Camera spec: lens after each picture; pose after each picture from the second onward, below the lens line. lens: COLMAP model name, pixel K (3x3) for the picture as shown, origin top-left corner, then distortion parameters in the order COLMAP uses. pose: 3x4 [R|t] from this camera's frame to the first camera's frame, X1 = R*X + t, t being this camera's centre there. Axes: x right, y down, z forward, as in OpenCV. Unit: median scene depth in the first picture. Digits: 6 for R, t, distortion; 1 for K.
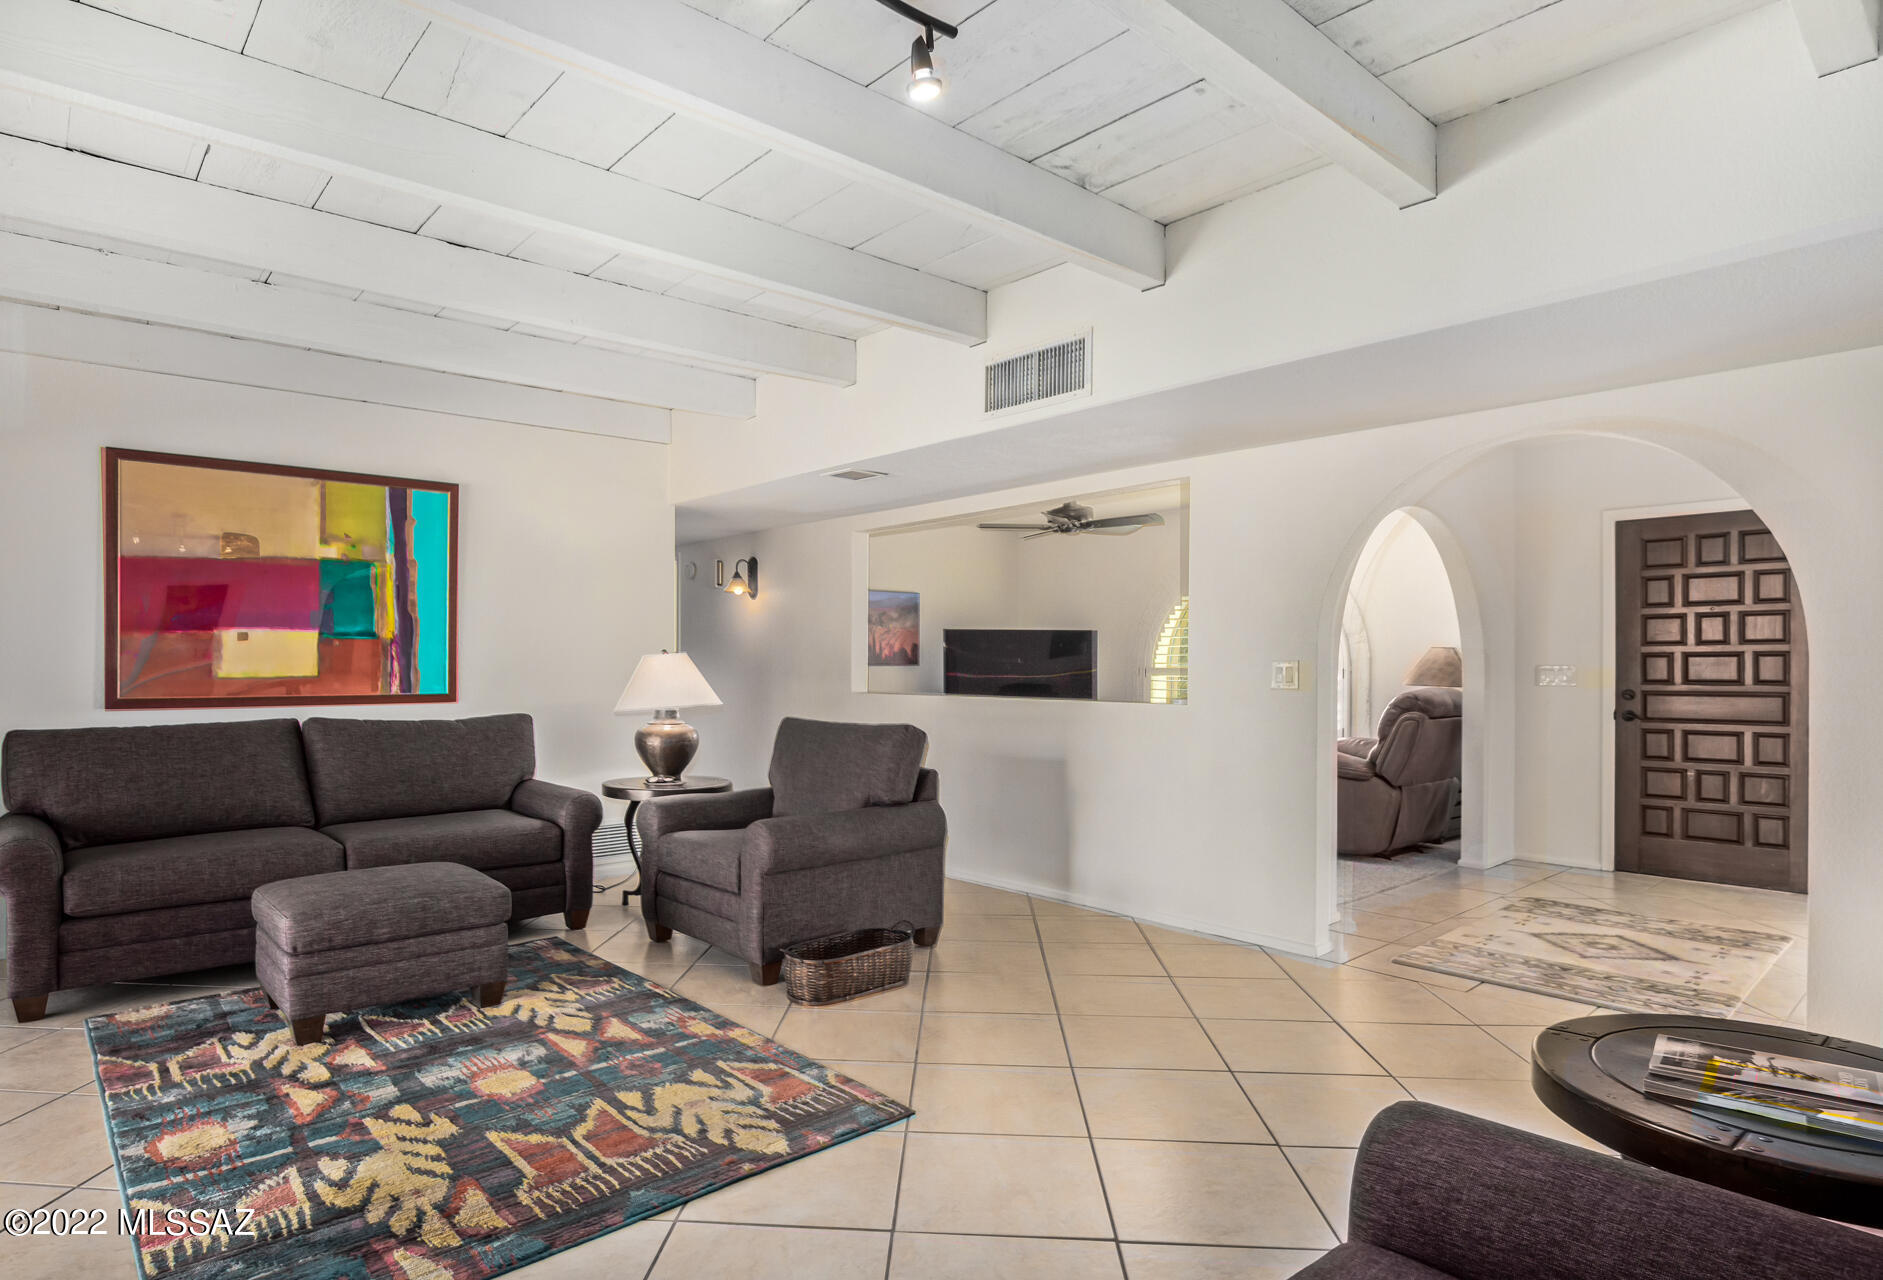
lens RADIAL K [[1020.8, 0, 864.3], [0, 1020.8, 661.9], [0, 0, 1]] dist [0.001755, -0.001740]
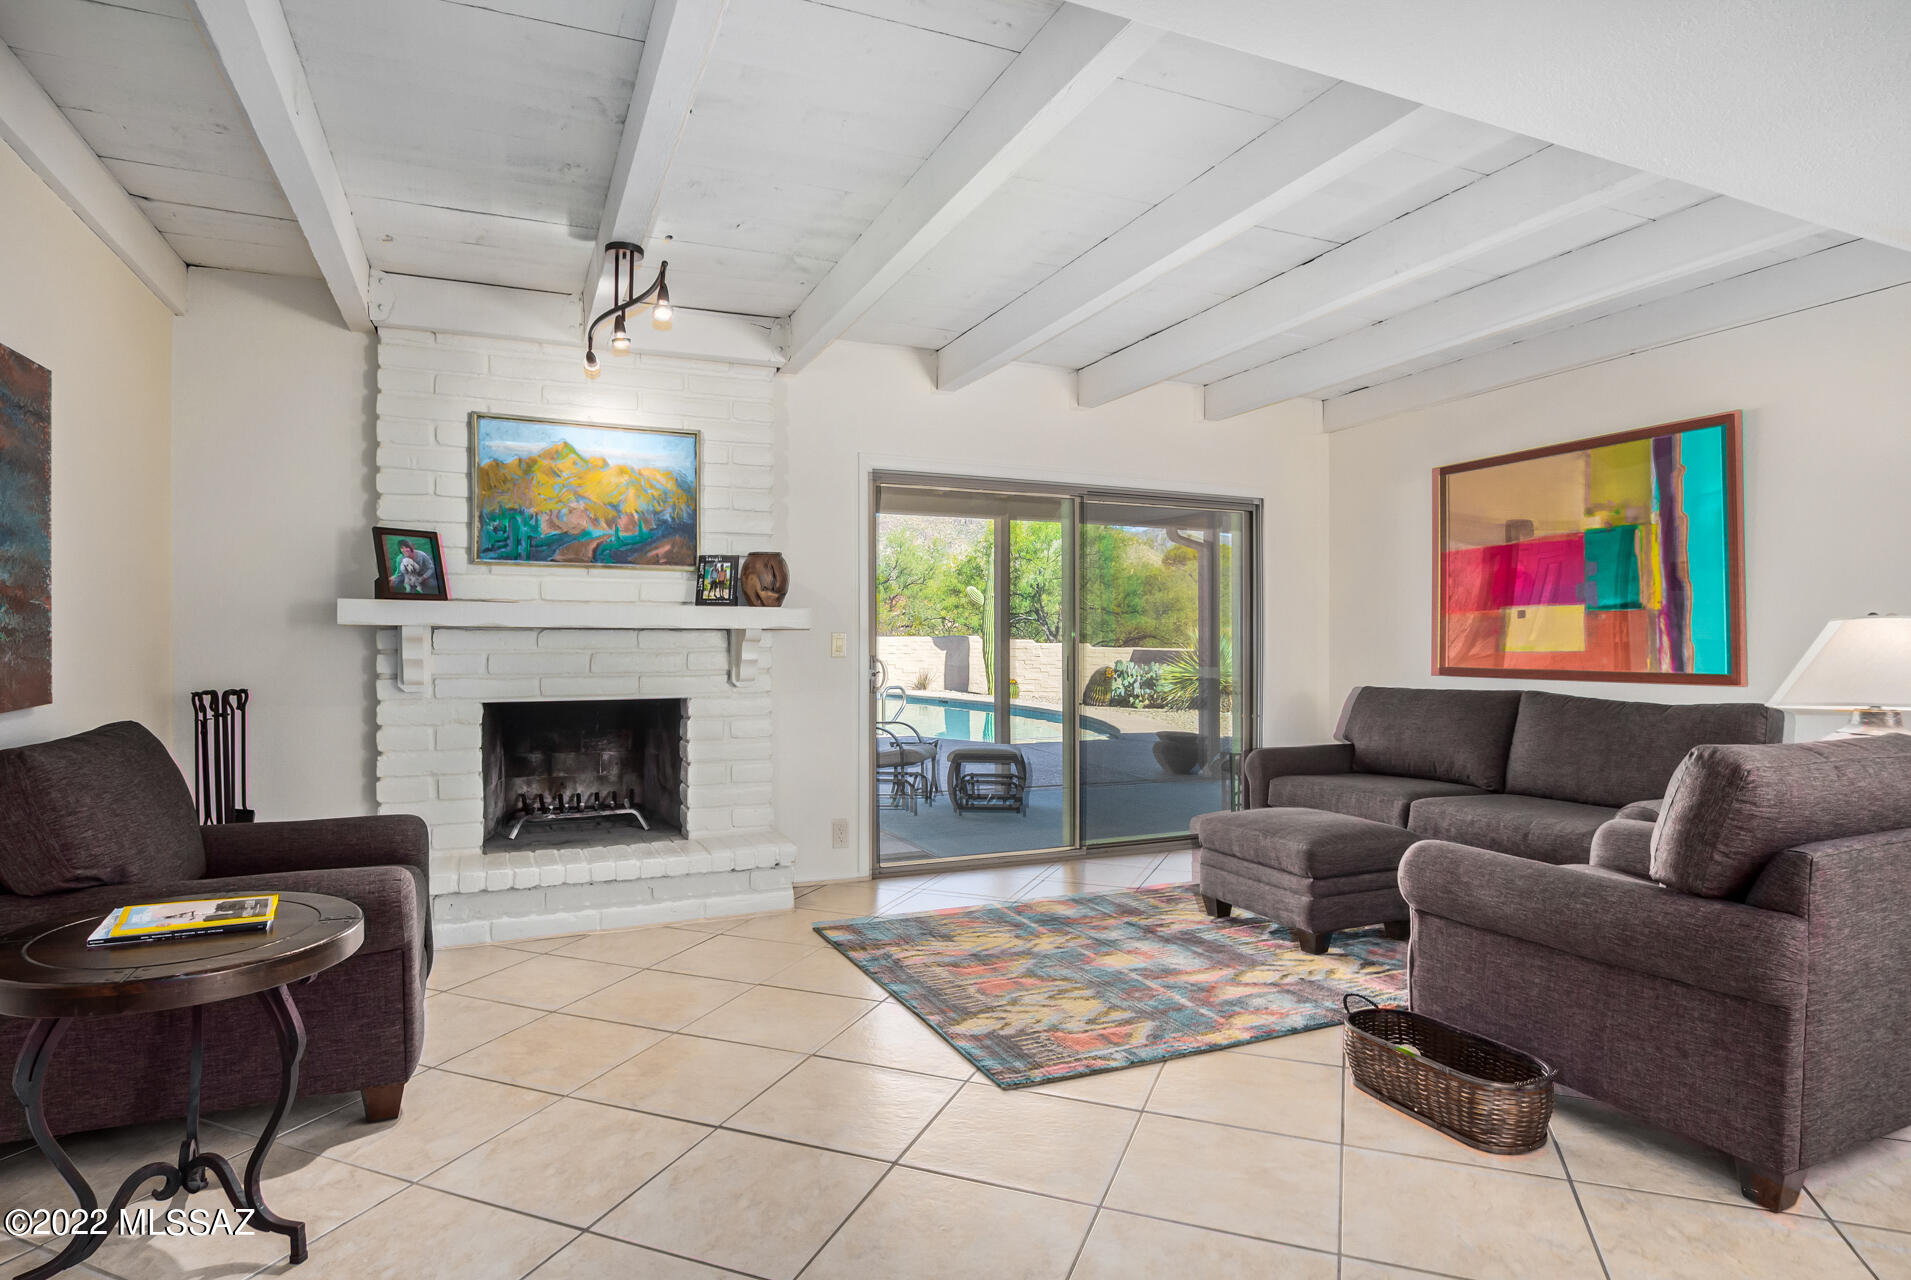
lens RADIAL K [[995.7, 0, 955.3], [0, 995.7, 649.7], [0, 0, 1]] dist [-0.007435, 0.000168]
pose [[-0.242938, 0.007283, -0.970015, 0.780913], [0.004003, 0.999971, 0.006506, 0.005969], [0.970034, -0.002302, -0.242960, 0.930867]]
